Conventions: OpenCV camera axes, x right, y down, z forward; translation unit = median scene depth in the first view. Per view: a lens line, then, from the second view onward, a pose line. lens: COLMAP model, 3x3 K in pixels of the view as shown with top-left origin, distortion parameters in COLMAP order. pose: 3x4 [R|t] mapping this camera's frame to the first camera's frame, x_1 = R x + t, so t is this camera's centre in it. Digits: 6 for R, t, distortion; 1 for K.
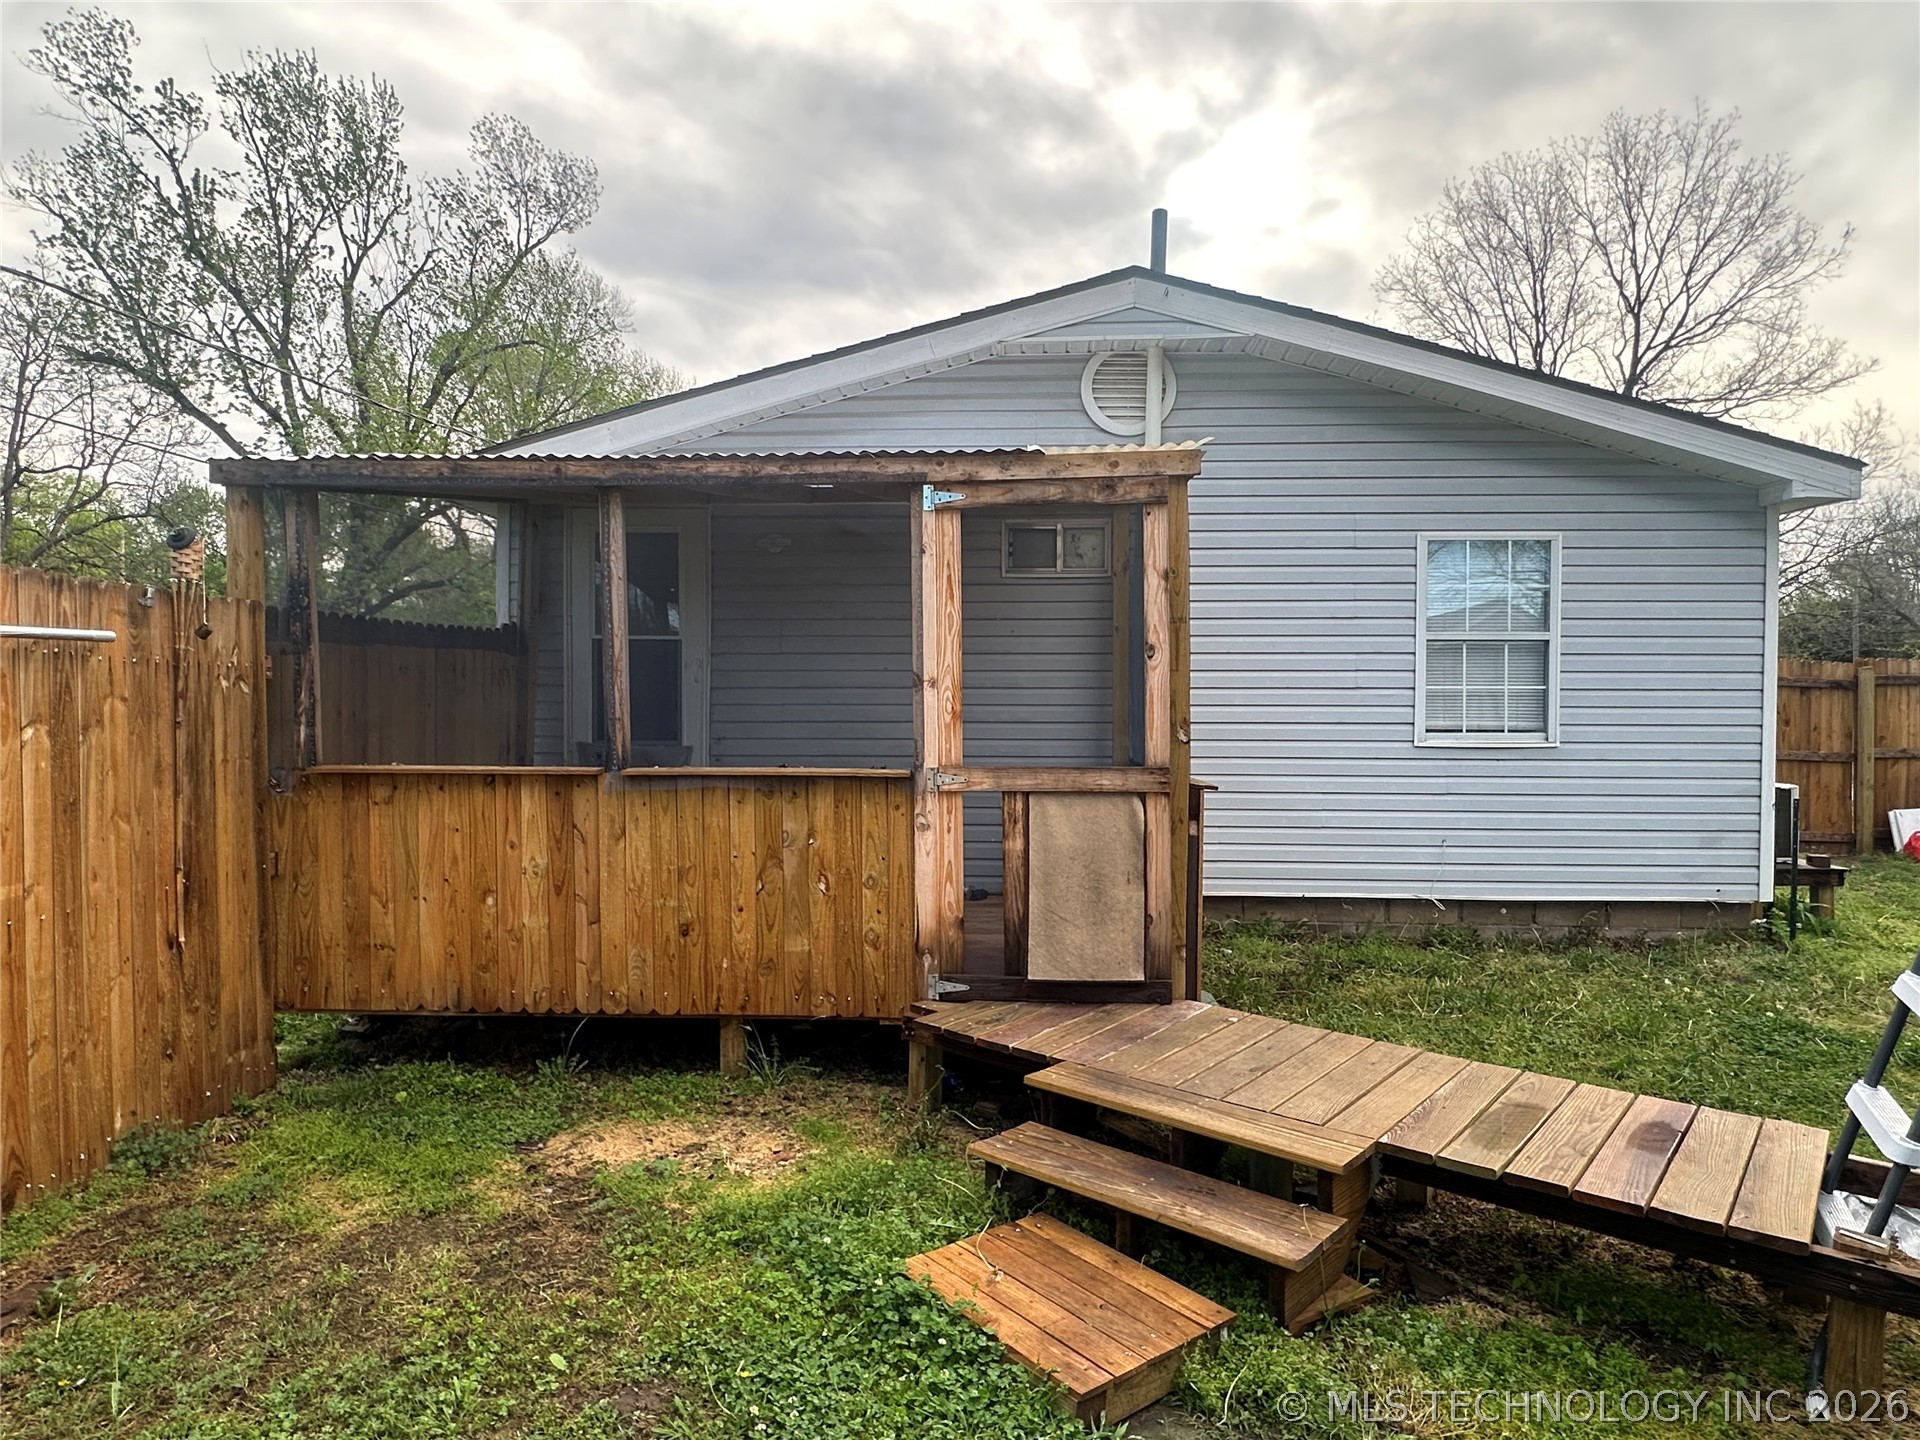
lens RADIAL K [[1136.5, 0, 960.0], [0, 1136.5, 720.0], [0, 0, 1]] dist [-0.005933, -0.002595]
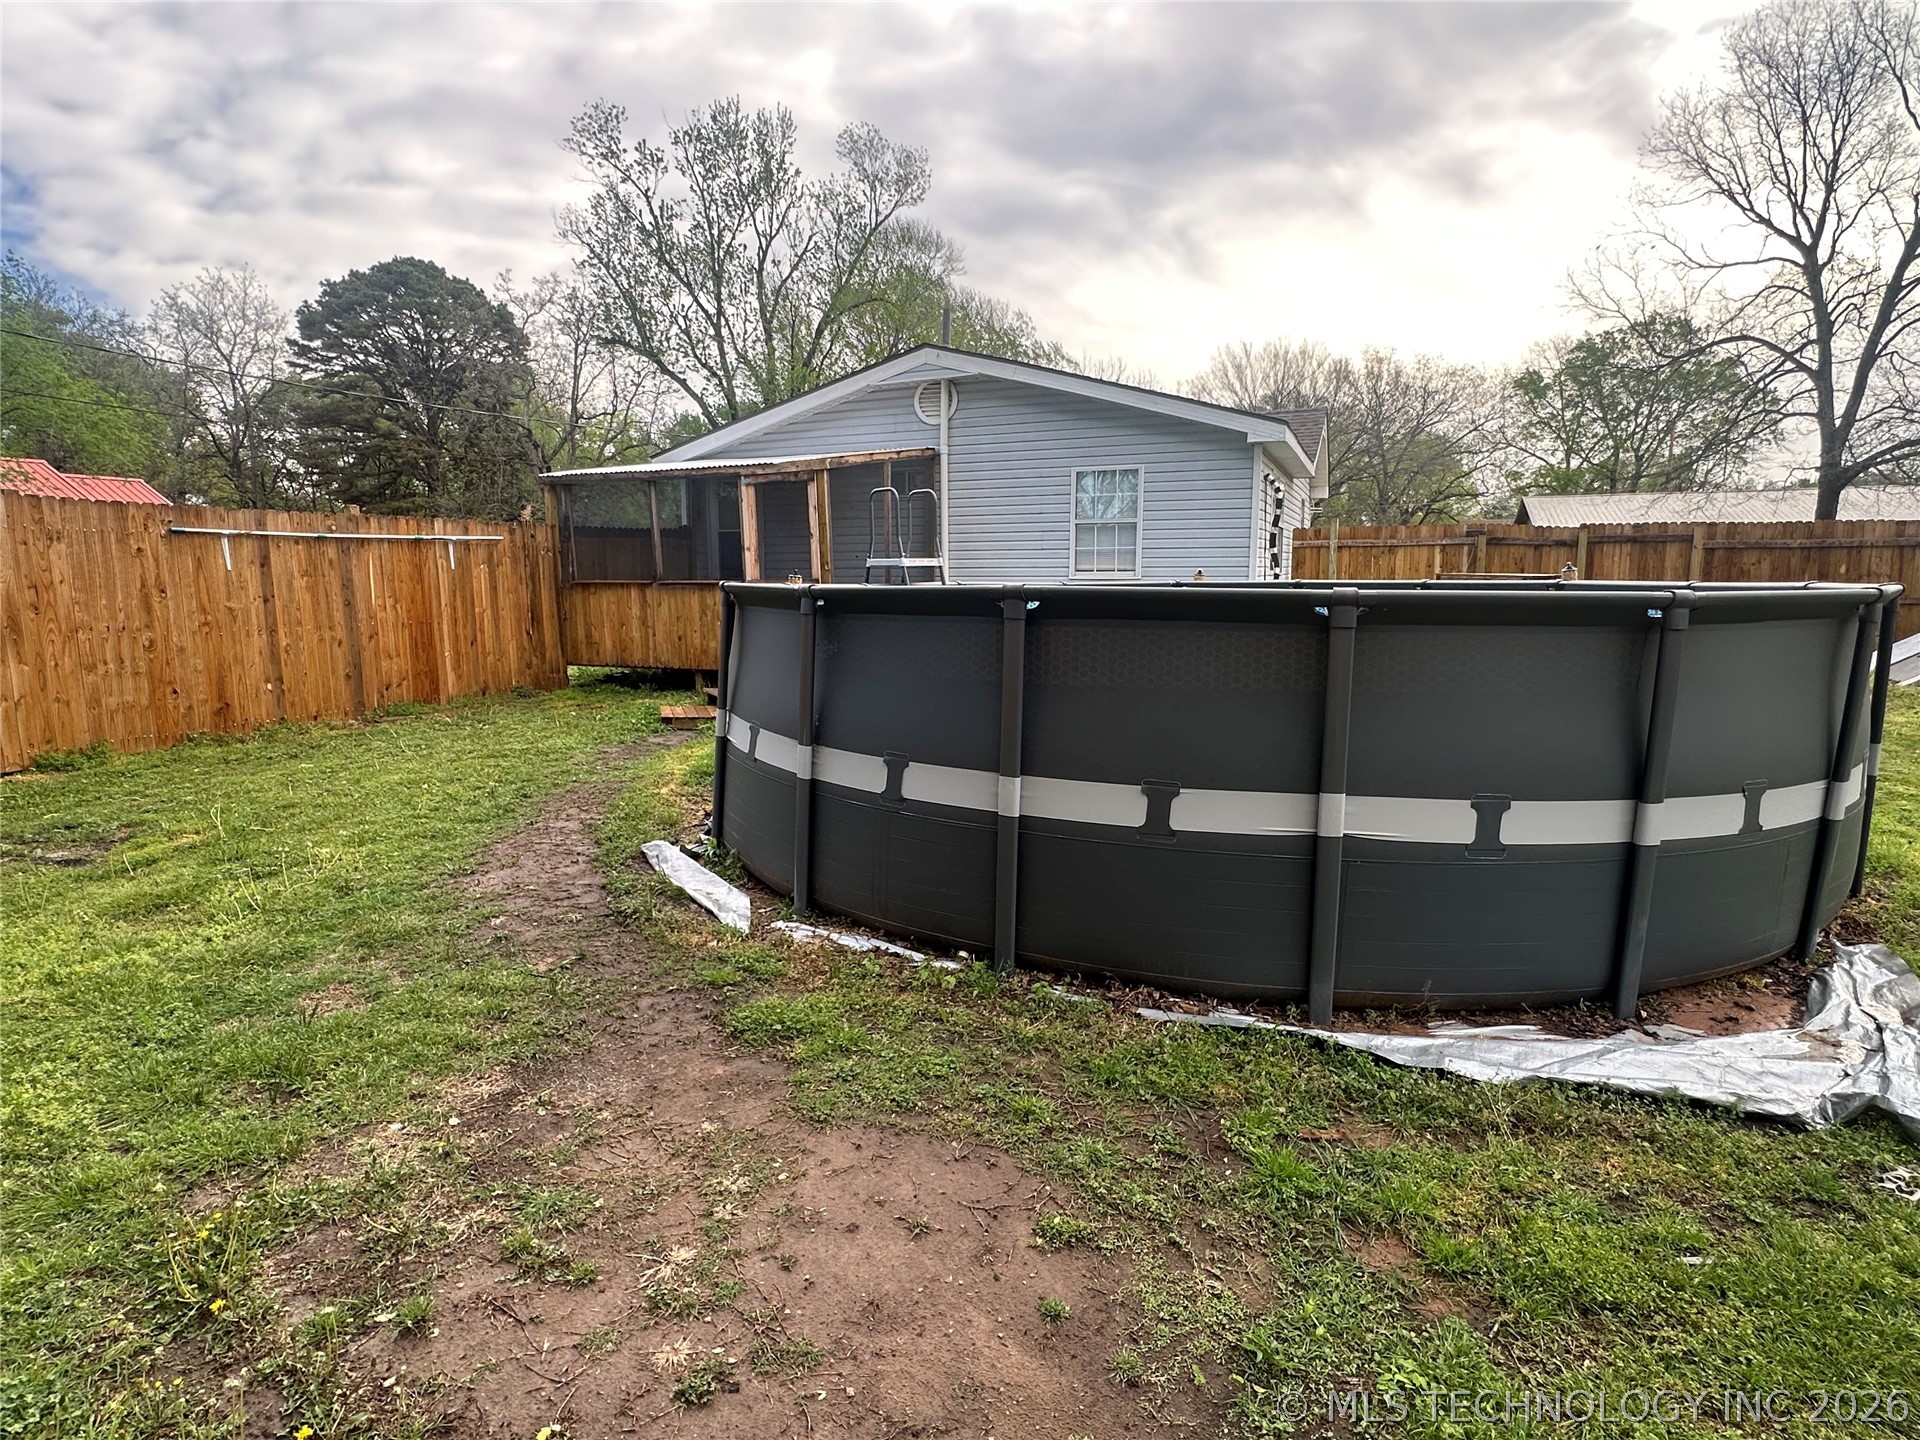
lens RADIAL K [[1032.6, 0, 960.0], [0, 1032.6, 720.0], [0, 0, 1]] dist [-0.011994, -0.000157]
pose [[0.931337, 0.045869, -0.361258, 1.340912], [0.000149, 0.991987, 0.126338, 0.061288], [0.364159, -0.117717, 0.923867, -1.141676]]
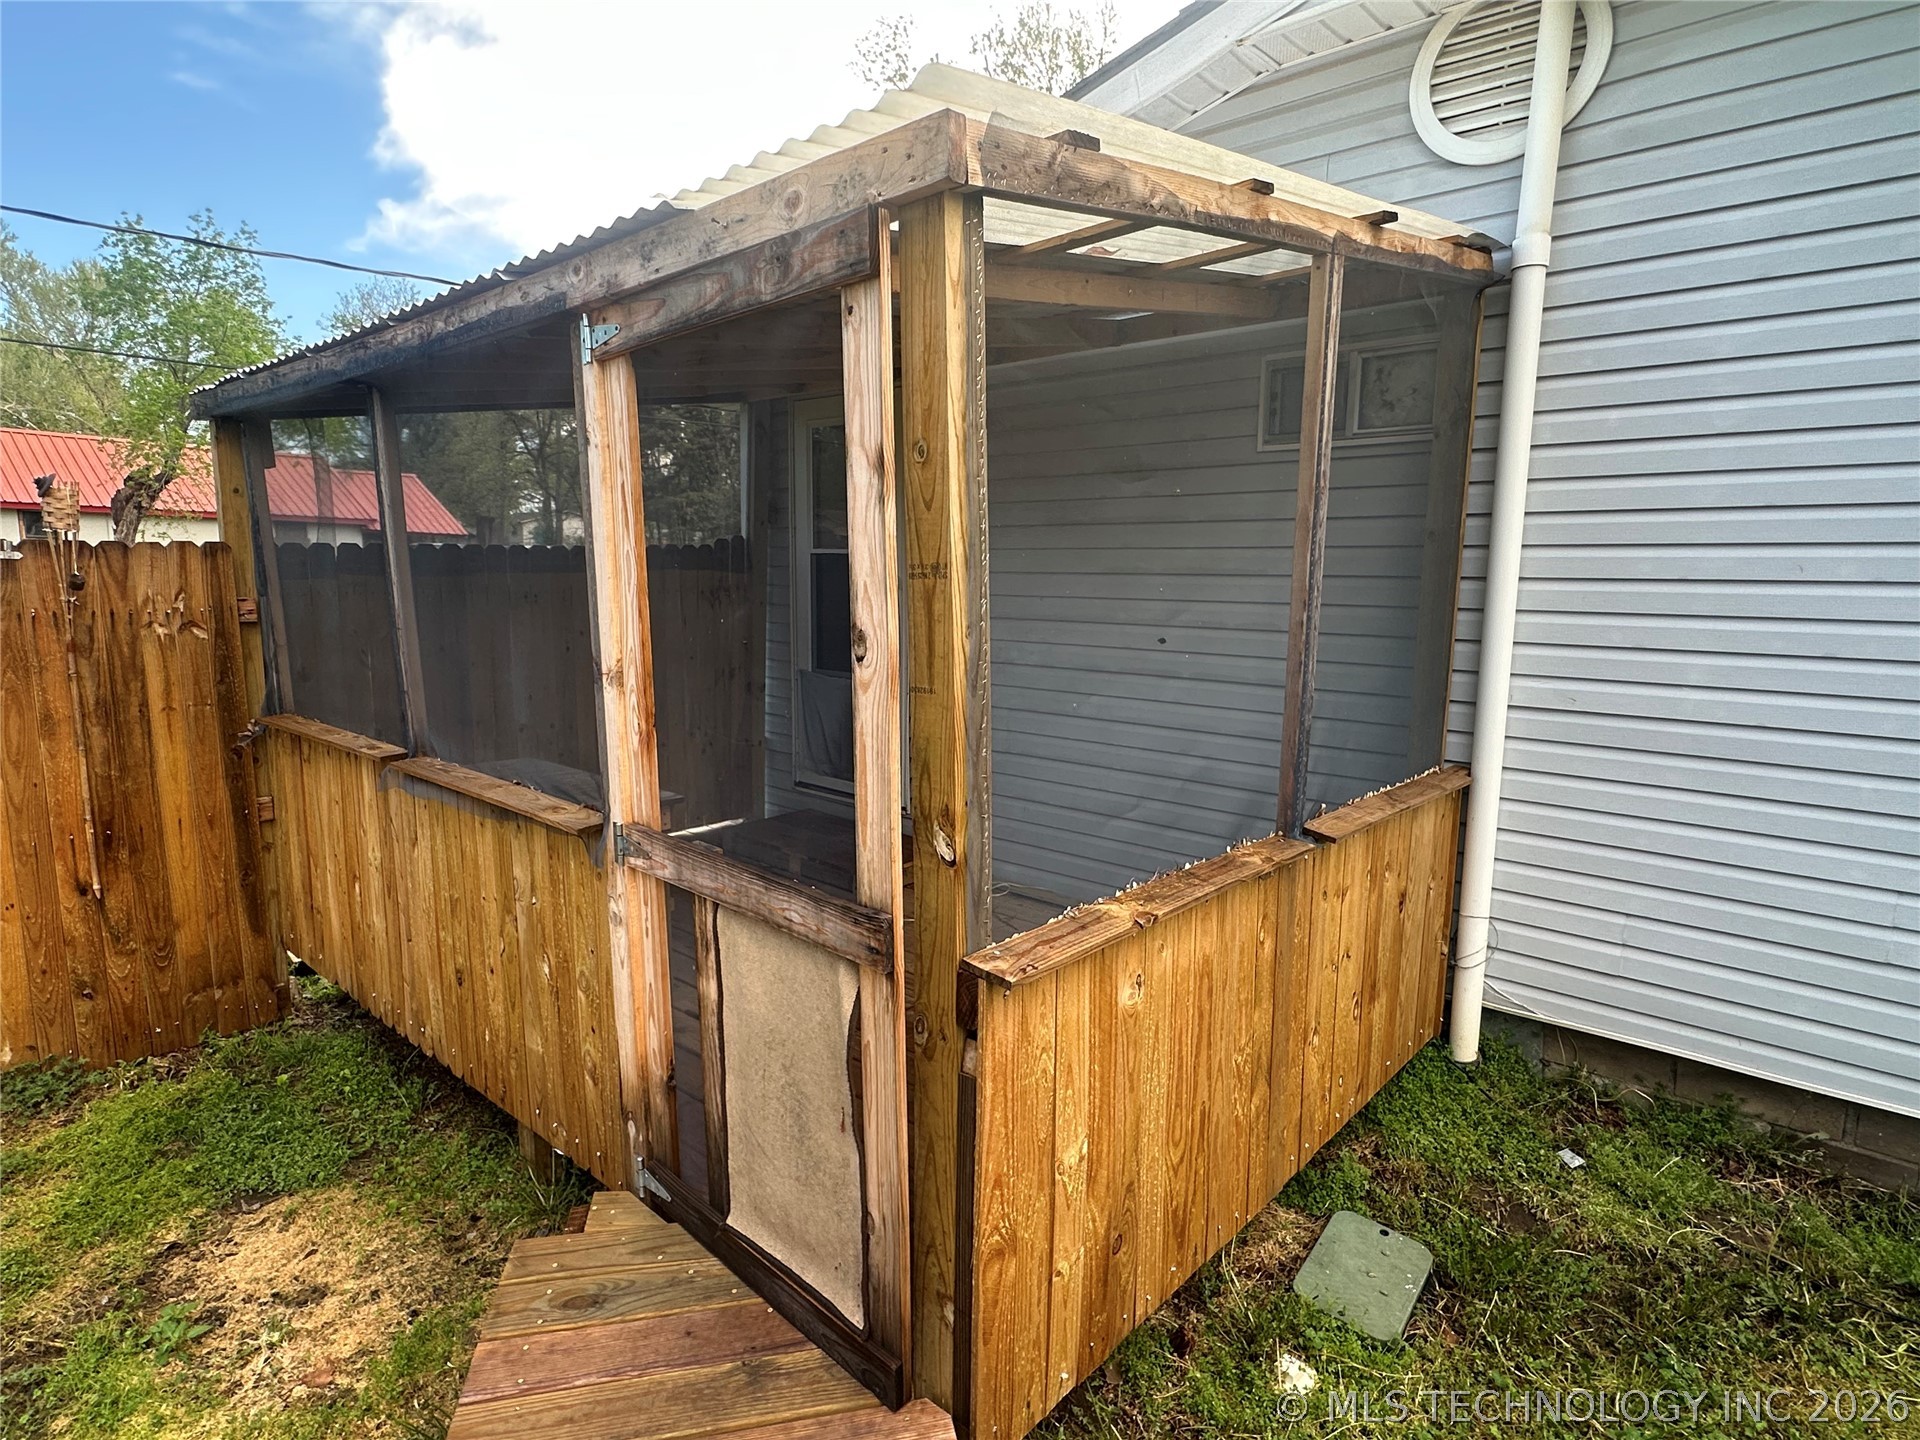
lens RADIAL K [[1032.6, 0, 960.0], [0, 1032.6, 720.0], [0, 0, 1]] dist [-0.011994, -0.000157]
pose [[0.783313, 0.096774, -0.614049, 0.417025], [-0.018061, 0.990934, 0.133131, -0.080924], [0.621365, -0.093193, 0.777959, 0.685798]]
